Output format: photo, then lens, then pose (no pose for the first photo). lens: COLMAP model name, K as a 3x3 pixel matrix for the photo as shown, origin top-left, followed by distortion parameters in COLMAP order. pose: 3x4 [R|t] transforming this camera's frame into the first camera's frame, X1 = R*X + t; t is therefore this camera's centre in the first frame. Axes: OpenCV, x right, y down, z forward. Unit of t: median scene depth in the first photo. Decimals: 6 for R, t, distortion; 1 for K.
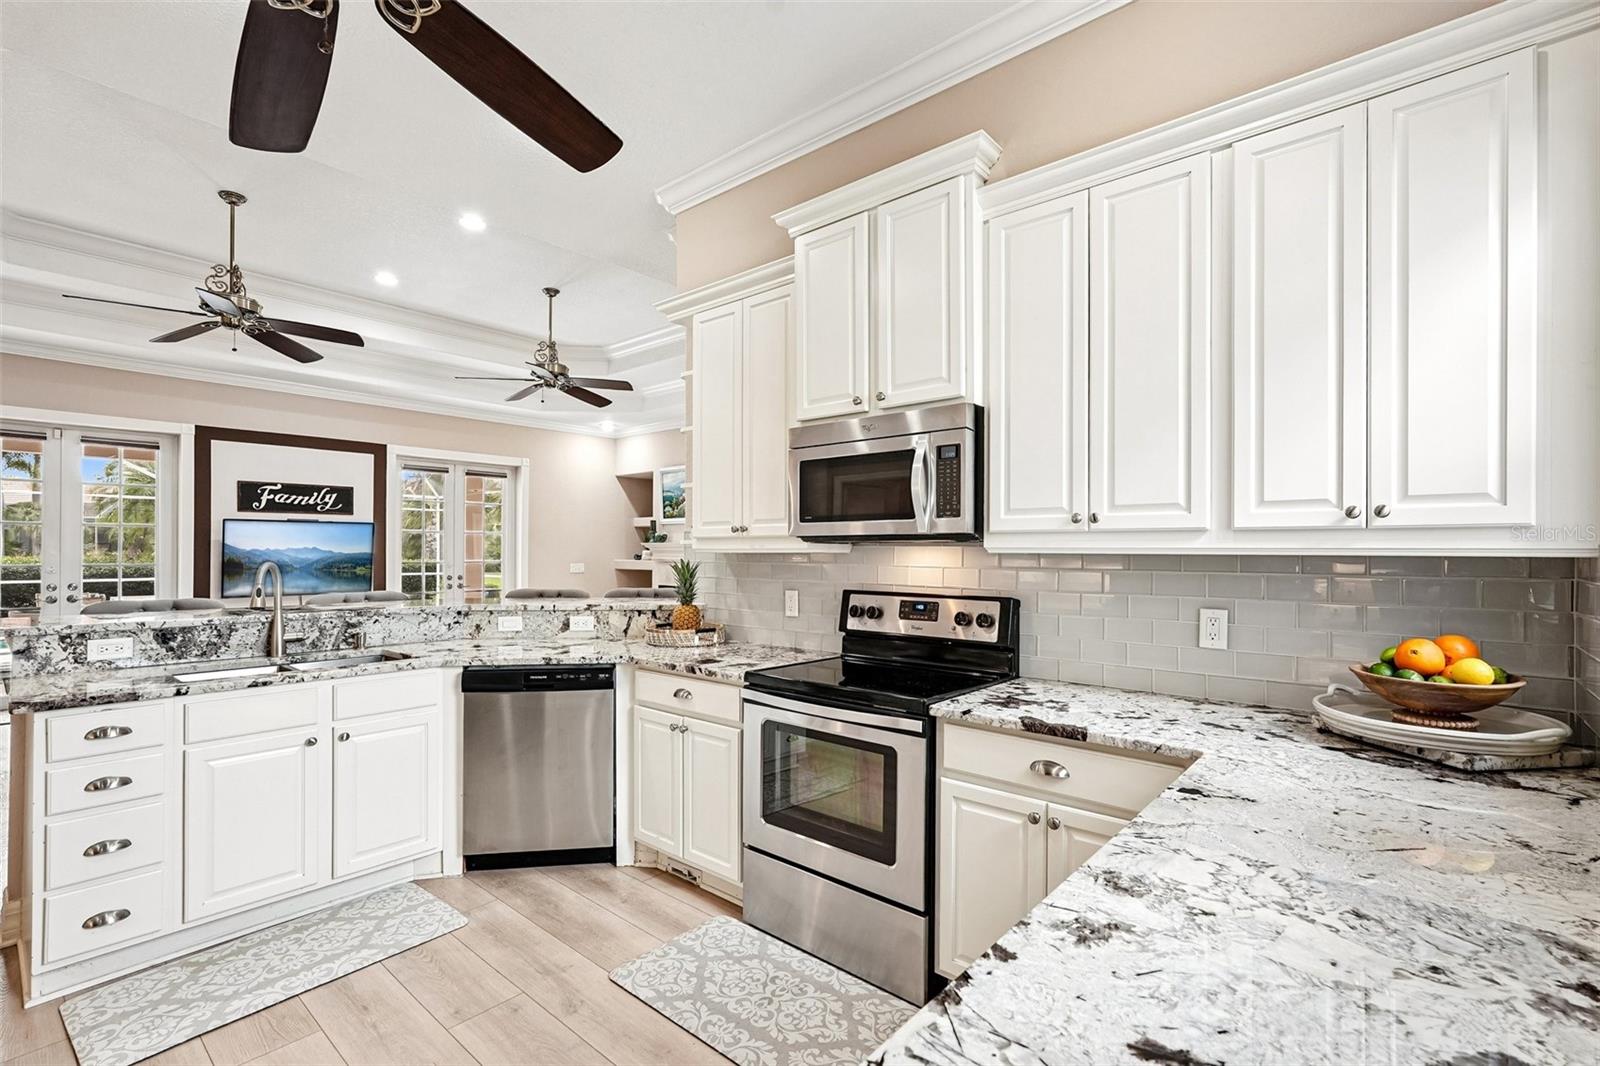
lens RADIAL K [[718.9, 0, 794.3], [0, 718.9, 543.3], [0, 0, 1]] dist [-0.000351, 0.007258]
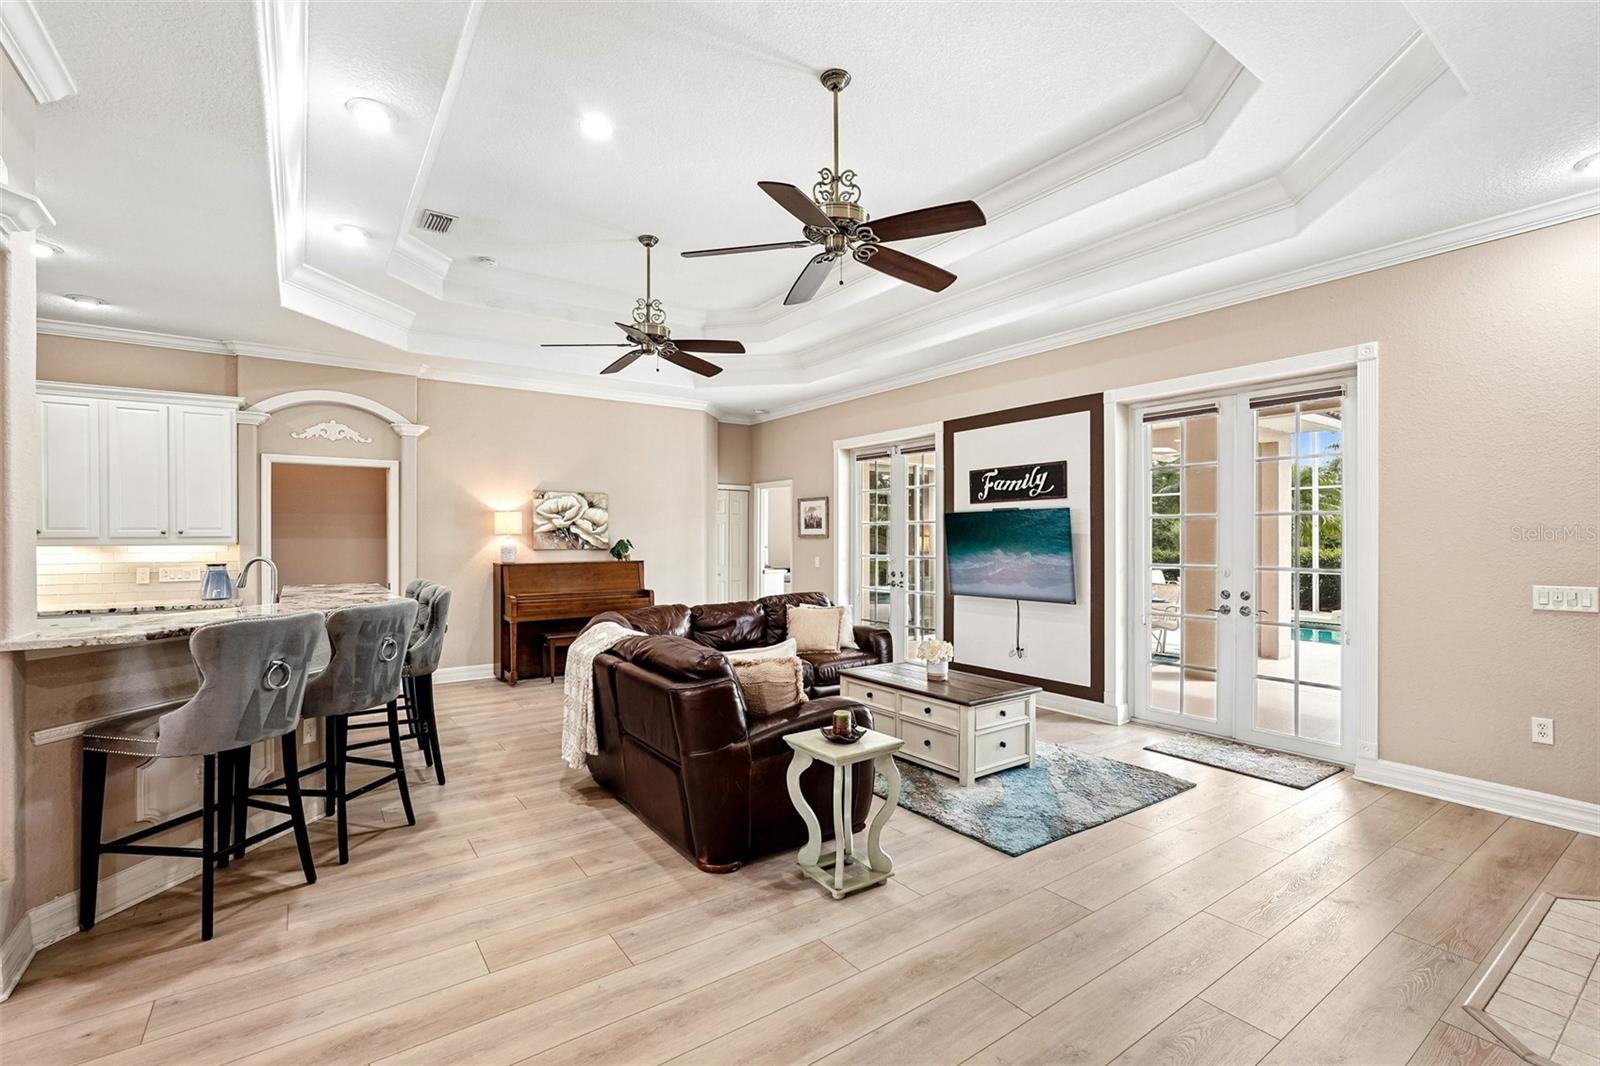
lens RADIAL K [[718.9, 0, 794.3], [0, 718.9, 543.3], [0, 0, 1]] dist [-0.000351, 0.007258]
pose [[-0.244972, -0.001142, -0.969529, 0.185207], [0.003528, 0.999992, -0.002070, 0.008318], [0.969524, -0.003928, -0.244966, 0.947805]]
